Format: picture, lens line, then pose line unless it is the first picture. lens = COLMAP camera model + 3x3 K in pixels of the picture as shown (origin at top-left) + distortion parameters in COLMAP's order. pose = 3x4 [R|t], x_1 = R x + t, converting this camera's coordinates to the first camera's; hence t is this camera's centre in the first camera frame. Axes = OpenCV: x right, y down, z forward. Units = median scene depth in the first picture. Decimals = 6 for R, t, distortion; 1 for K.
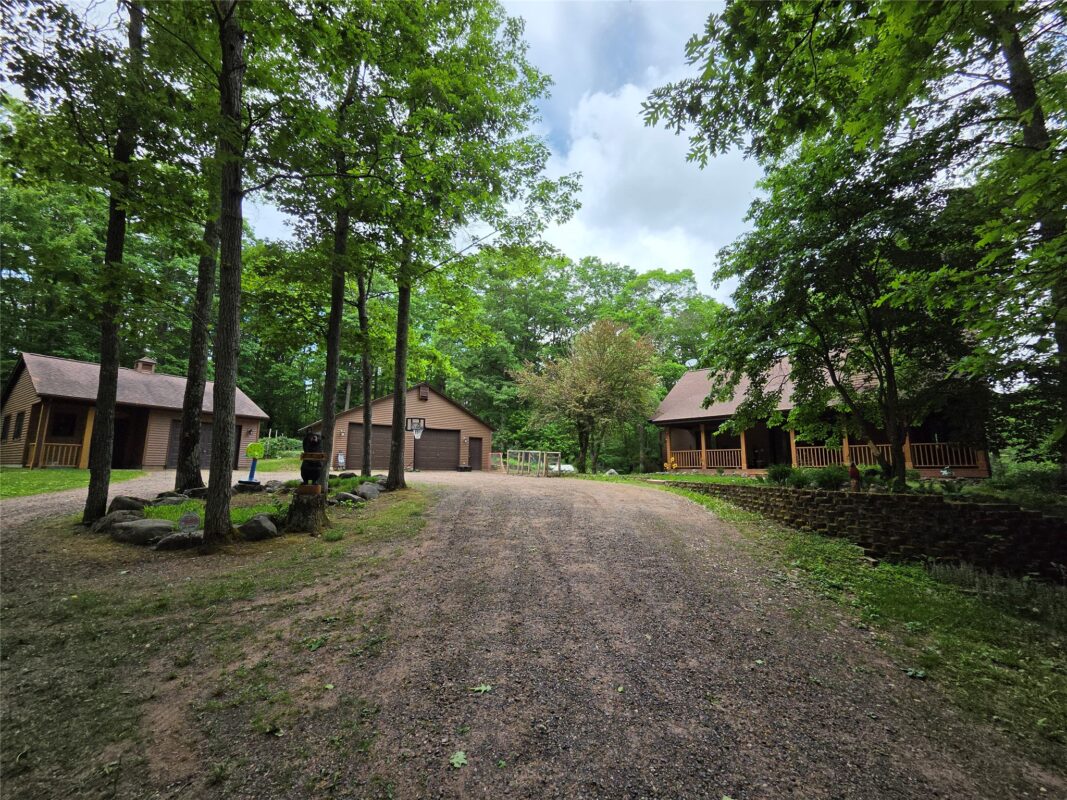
lens RADIAL K [[429.9, 0, 533.5], [0, 429.9, 400.0], [0, 0, 1]] dist [-0.001988, -0.000305]
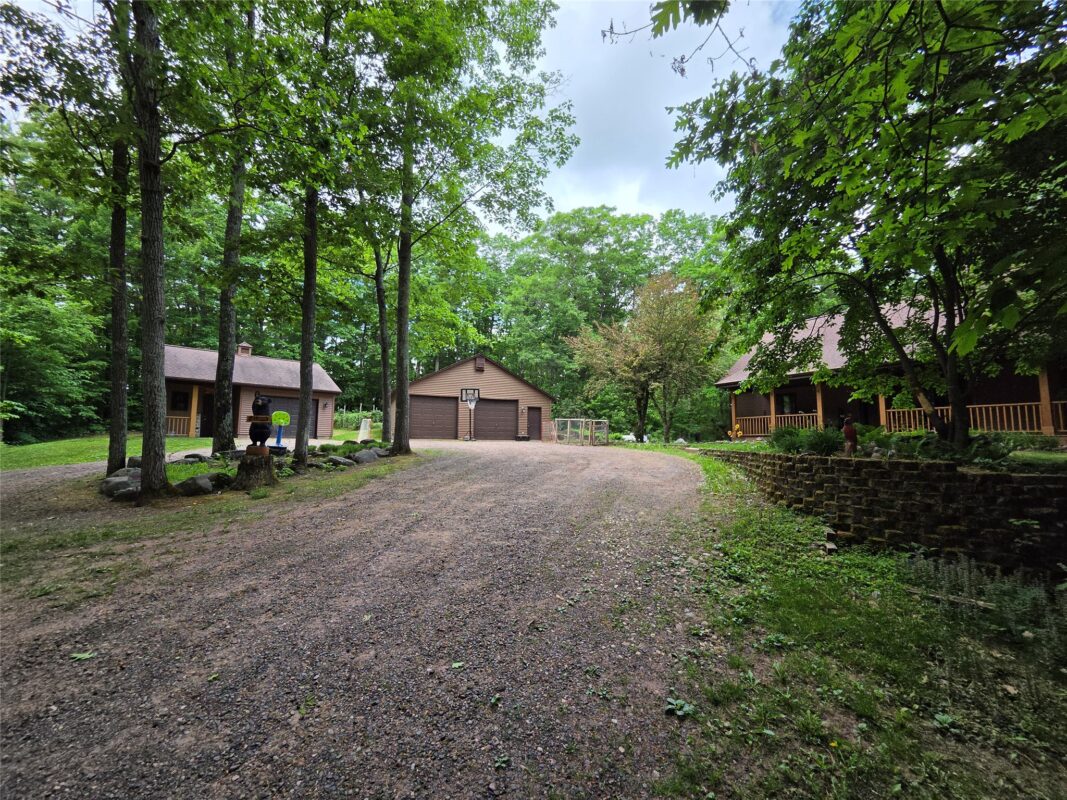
lens RADIAL K [[428.4, 0, 533.5], [0, 428.4, 400.0], [0, 0, 1]] dist [-0.004047, -0.000038]
pose [[0.972406, -0.022285, -0.232227, 0.119738], [0.037087, 0.997535, 0.059570, 0.014820], [0.230327, -0.066539, 0.970836, 0.046888]]
